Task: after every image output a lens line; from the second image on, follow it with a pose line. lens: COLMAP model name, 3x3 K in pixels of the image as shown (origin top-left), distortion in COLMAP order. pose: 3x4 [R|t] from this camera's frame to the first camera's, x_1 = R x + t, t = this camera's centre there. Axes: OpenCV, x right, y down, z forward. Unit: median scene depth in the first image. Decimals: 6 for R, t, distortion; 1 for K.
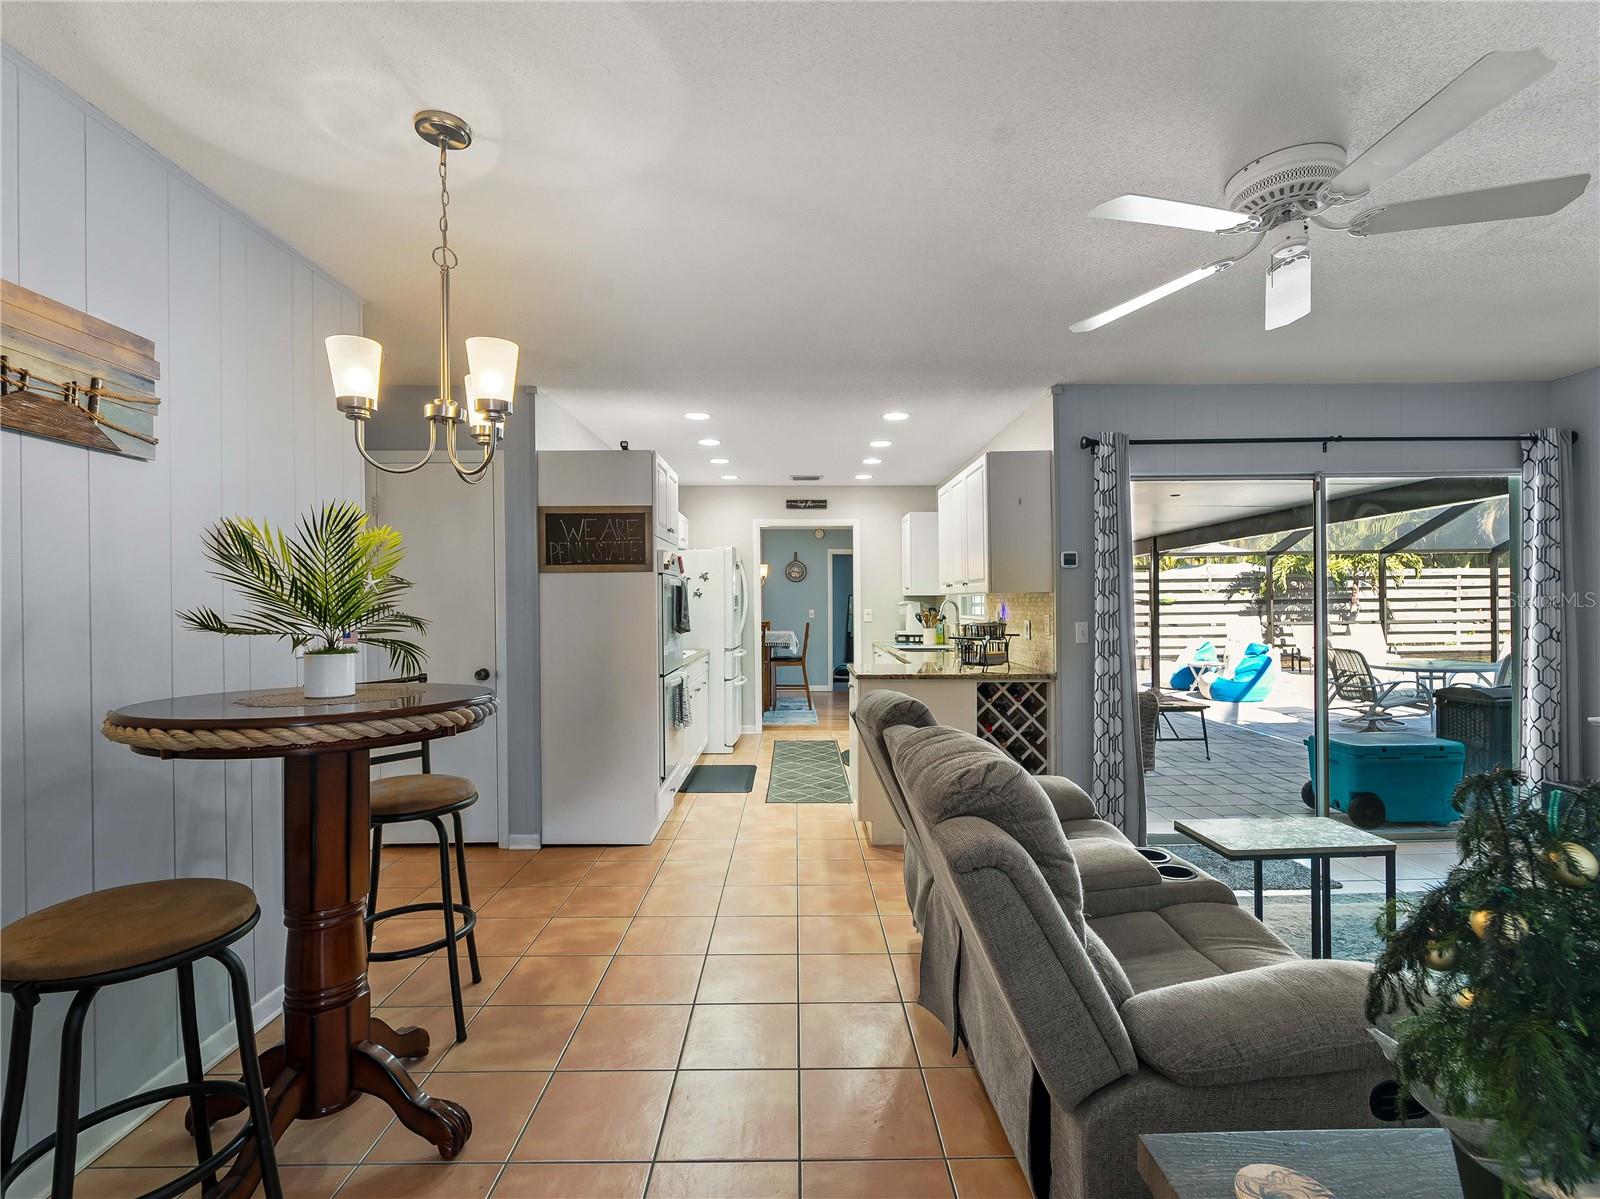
lens RADIAL K [[750.8, 0, 800.0], [0, 750.8, 599.5], [0, 0, 1]] dist [-0.000195, -0.001303]
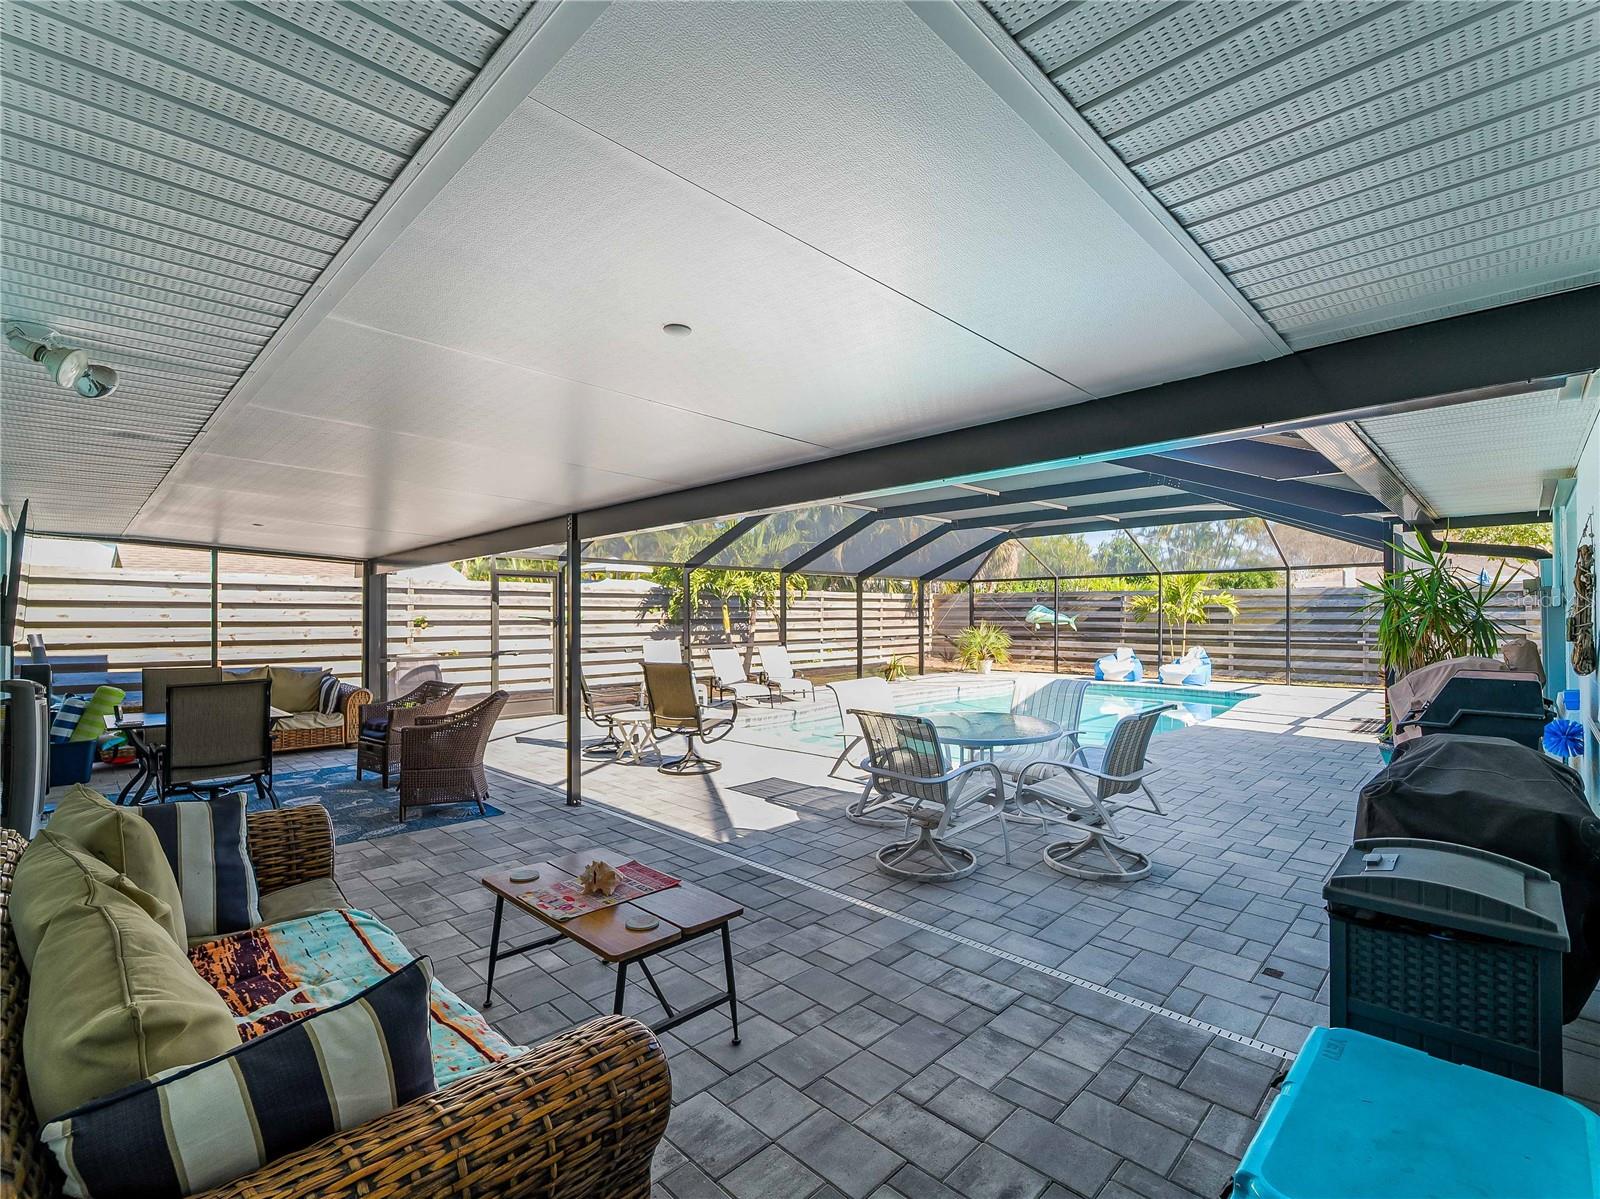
lens RADIAL K [[729.9, 0, 803.3], [0, 729.9, 608.5], [0, 0, 1]] dist [-0.002470, -0.001229]
pose [[0.713711, 0.016790, 0.700239, 0.332087], [-0.008905, 0.999849, -0.014898, -0.002294], [-0.700384, 0.004397, 0.713753, 0.771730]]
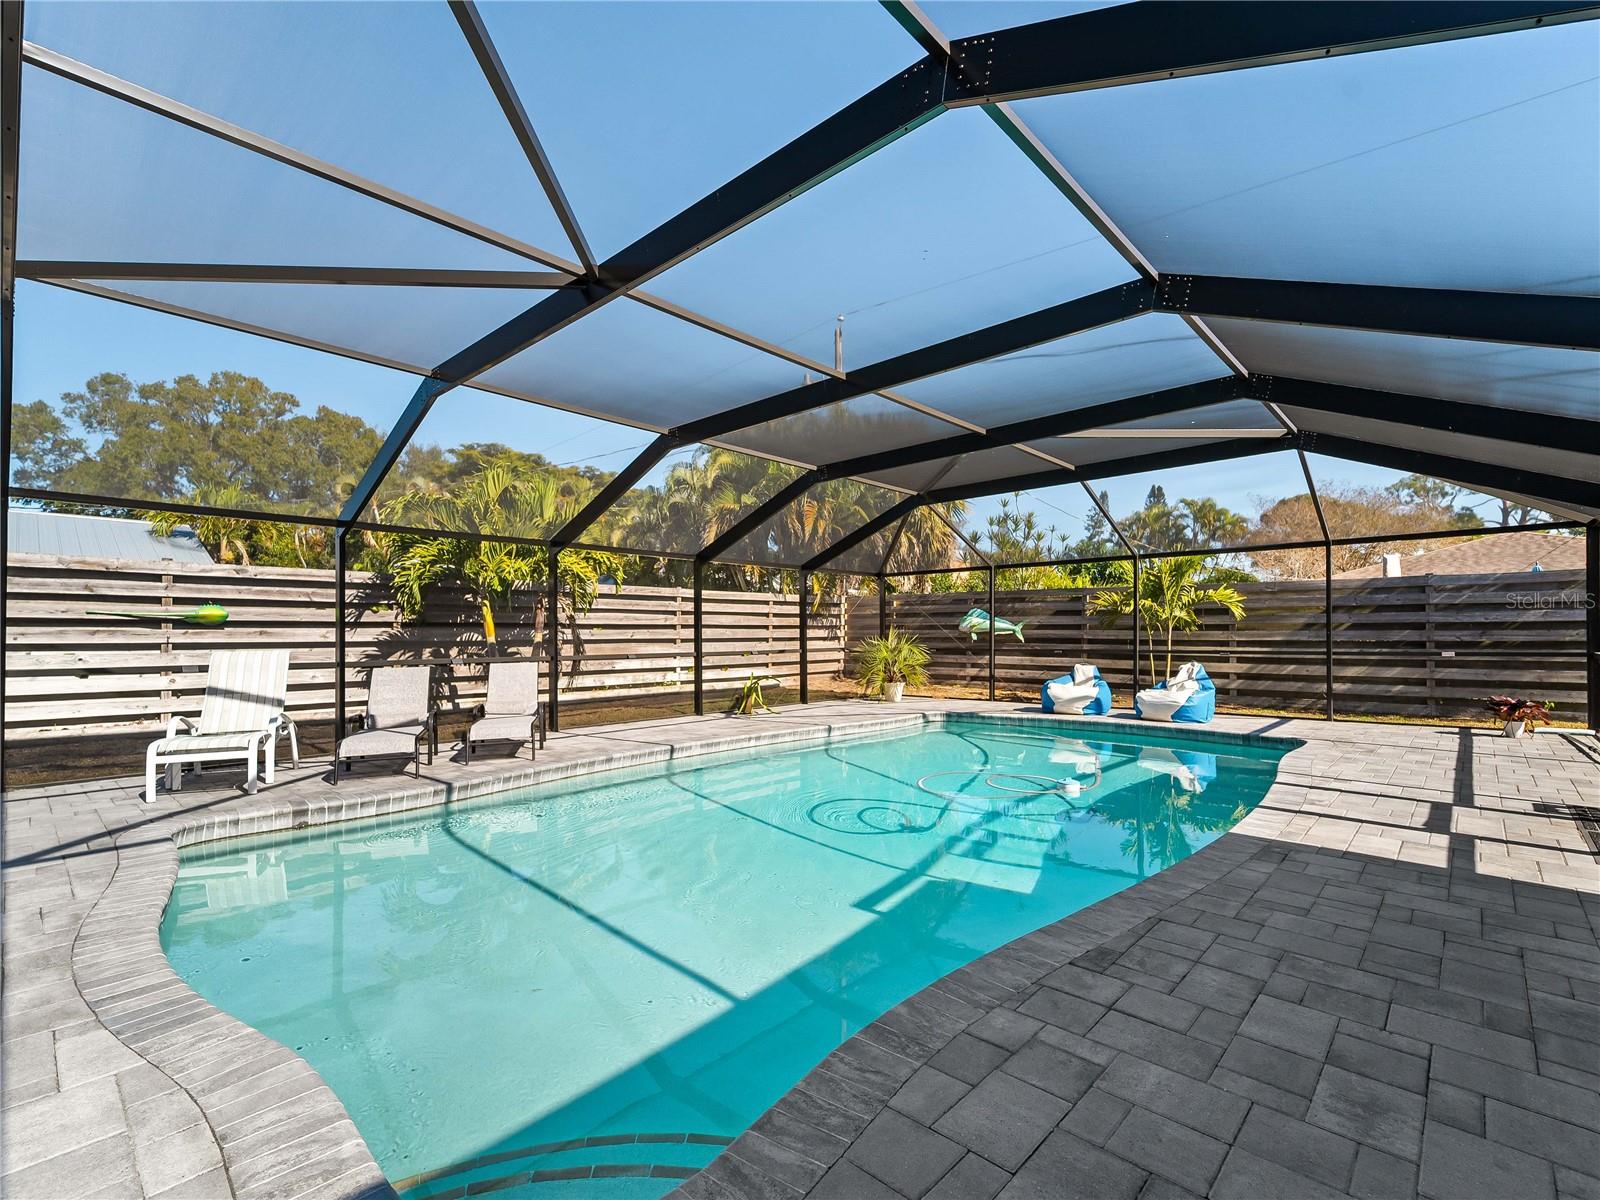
lens RADIAL K [[729.9, 0, 803.3], [0, 729.9, 609.0], [0, 0, 1]] dist [-0.002470, -0.001229]
pose [[0.687308, 0.035326, 0.725507, 1.211721], [-0.008430, 0.999137, -0.040664, 0.032141], [-0.726317, 0.021833, 0.687013, 1.103938]]
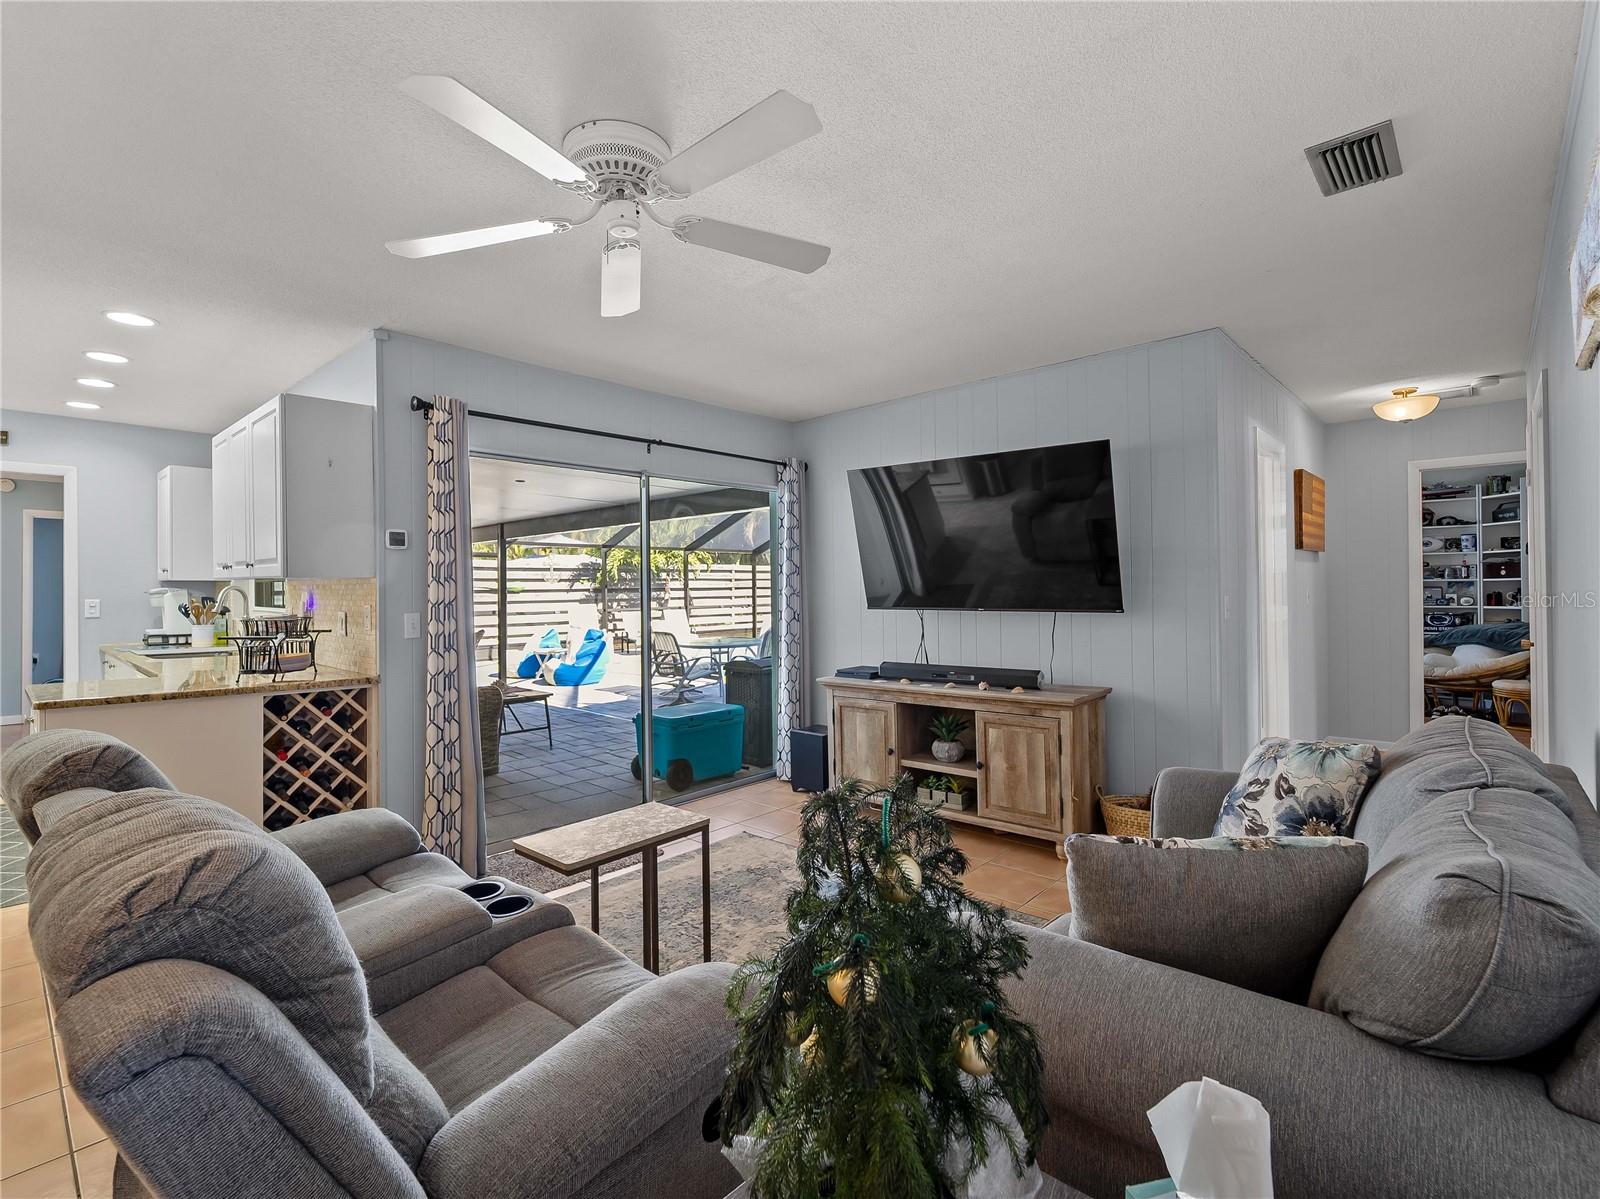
lens RADIAL K [[762.6, 0, 797.6], [0, 762.6, 605.0], [0, 0, 1]] dist [-0.001040, -0.000402]
pose [[0.691413, -0.010910, 0.722377, 0.034411], [-0.005232, 0.999784, 0.020108, 0.000602], [-0.722440, -0.017682, 0.691207, 0.055889]]
